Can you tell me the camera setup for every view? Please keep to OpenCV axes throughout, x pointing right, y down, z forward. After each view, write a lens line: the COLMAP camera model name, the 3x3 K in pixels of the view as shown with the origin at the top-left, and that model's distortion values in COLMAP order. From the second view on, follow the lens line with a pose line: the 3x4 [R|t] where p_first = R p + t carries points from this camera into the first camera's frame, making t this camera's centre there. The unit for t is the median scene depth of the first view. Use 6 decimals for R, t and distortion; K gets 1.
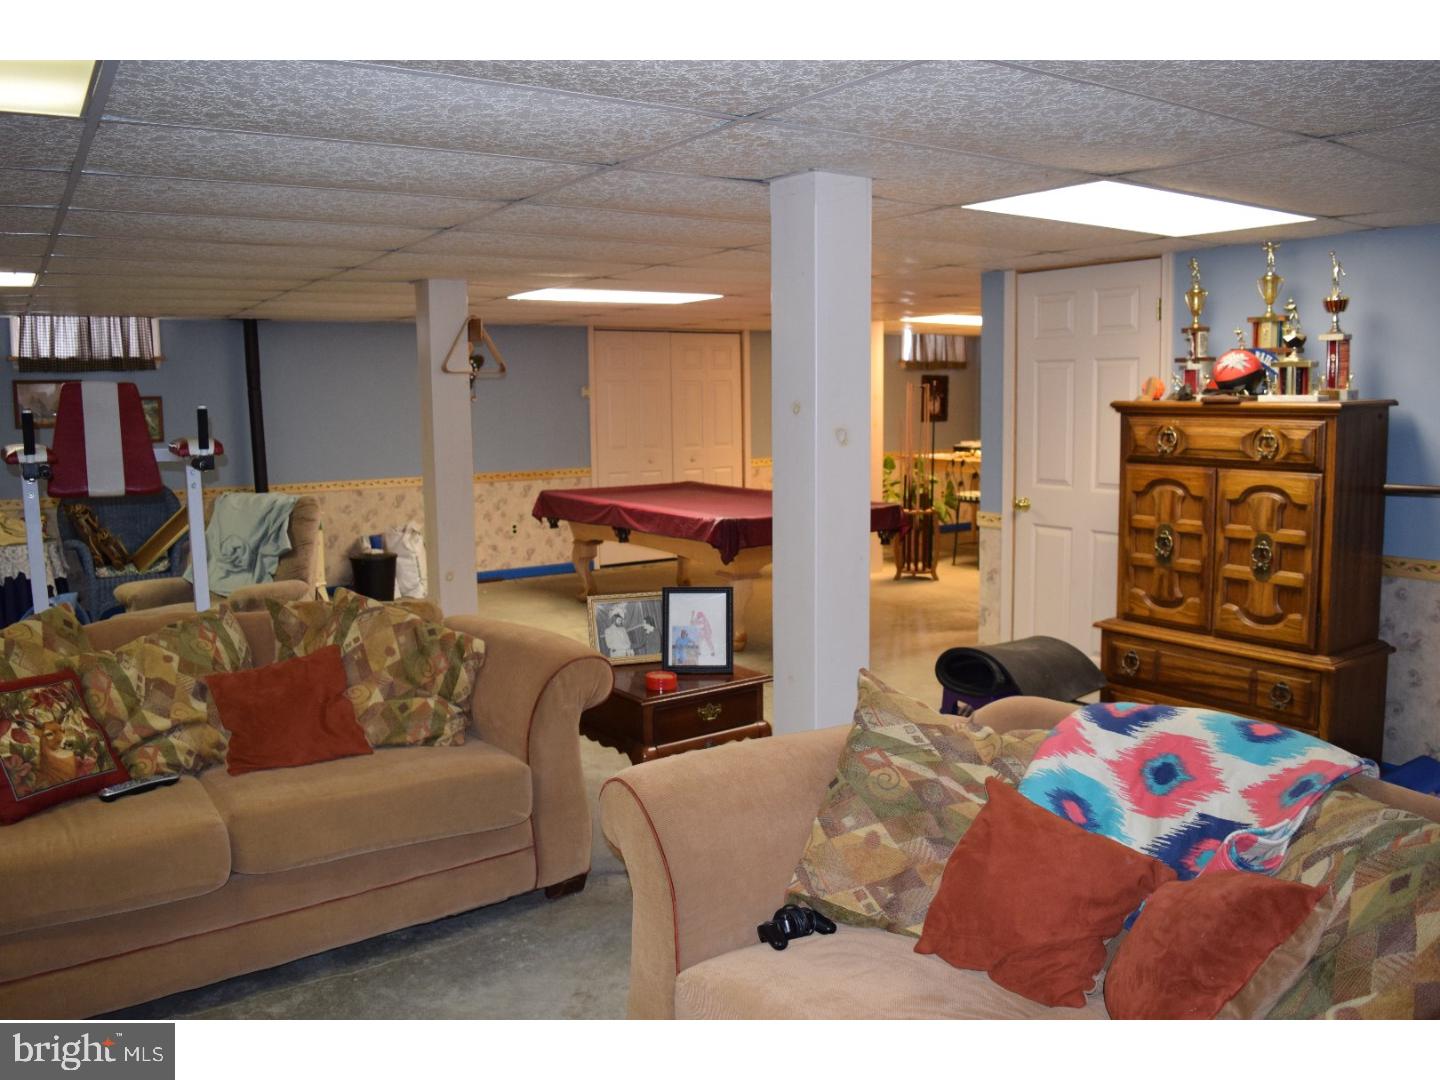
lens RADIAL K [[1170.8, 0, 720.0], [0, 1170.8, 538.4], [0, 0, 1]] dist [-0.075811, -0.007996]
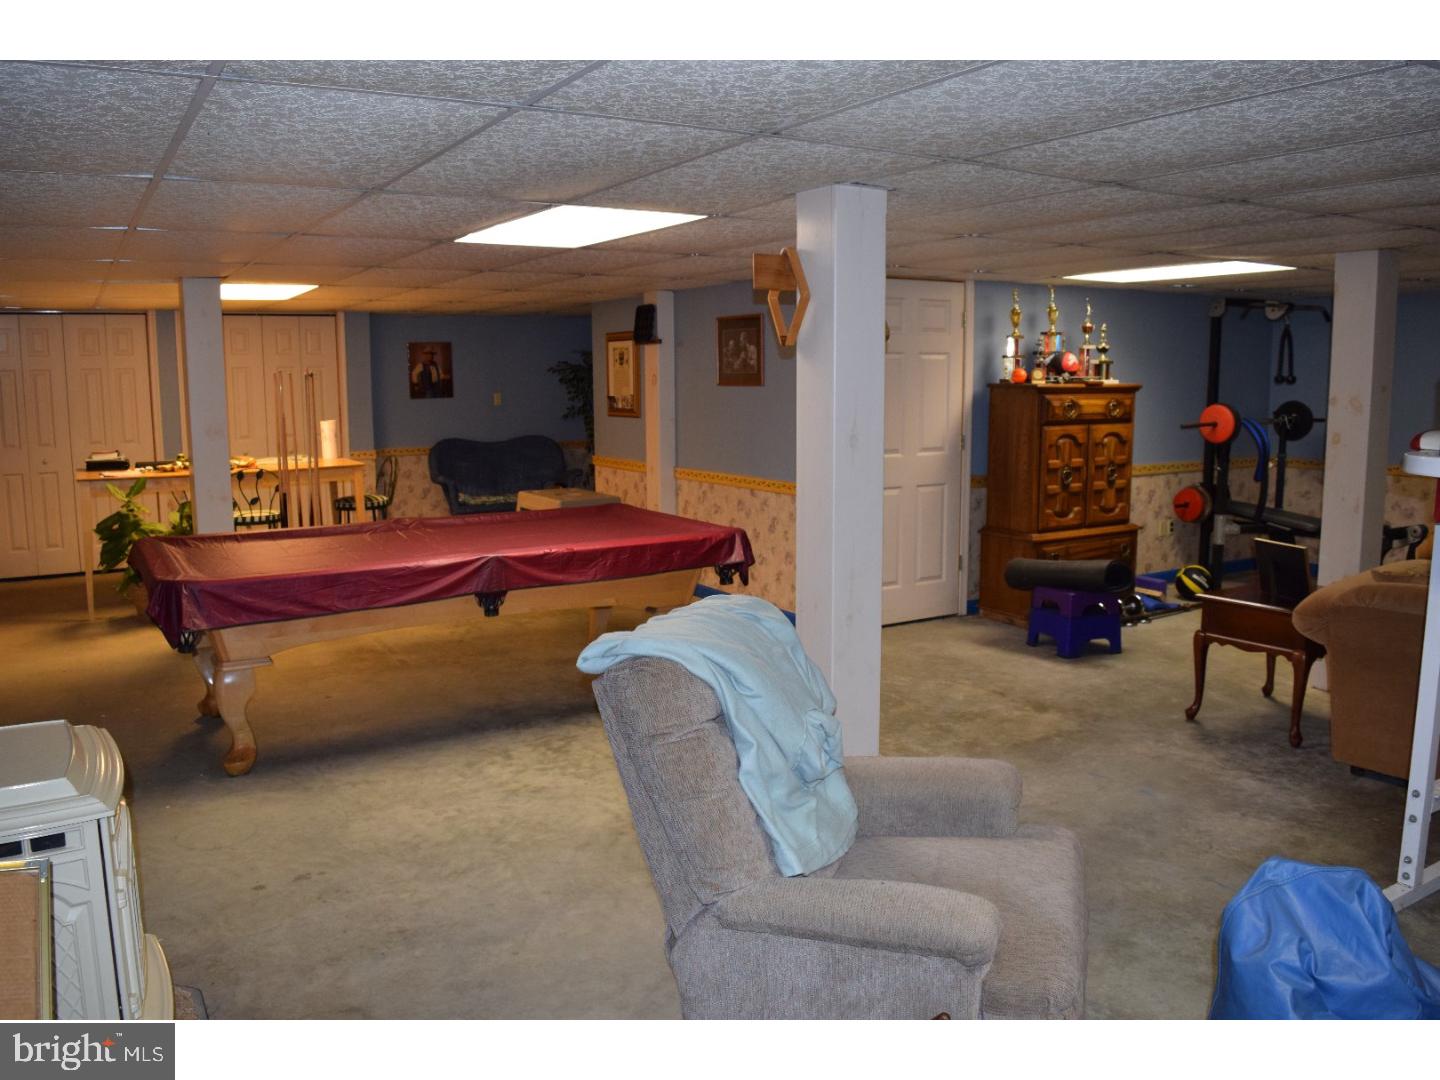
lens RADIAL K [[1170.8, 0, 719.8], [0, 1170.8, 538.7], [0, 0, 1]] dist [-0.075811, -0.007996]
pose [[0.107184, -0.140935, 0.984200, -1.248607], [0.144979, 0.981537, 0.124765, -0.180566], [-0.983612, 0.129316, 0.125638, 1.307613]]
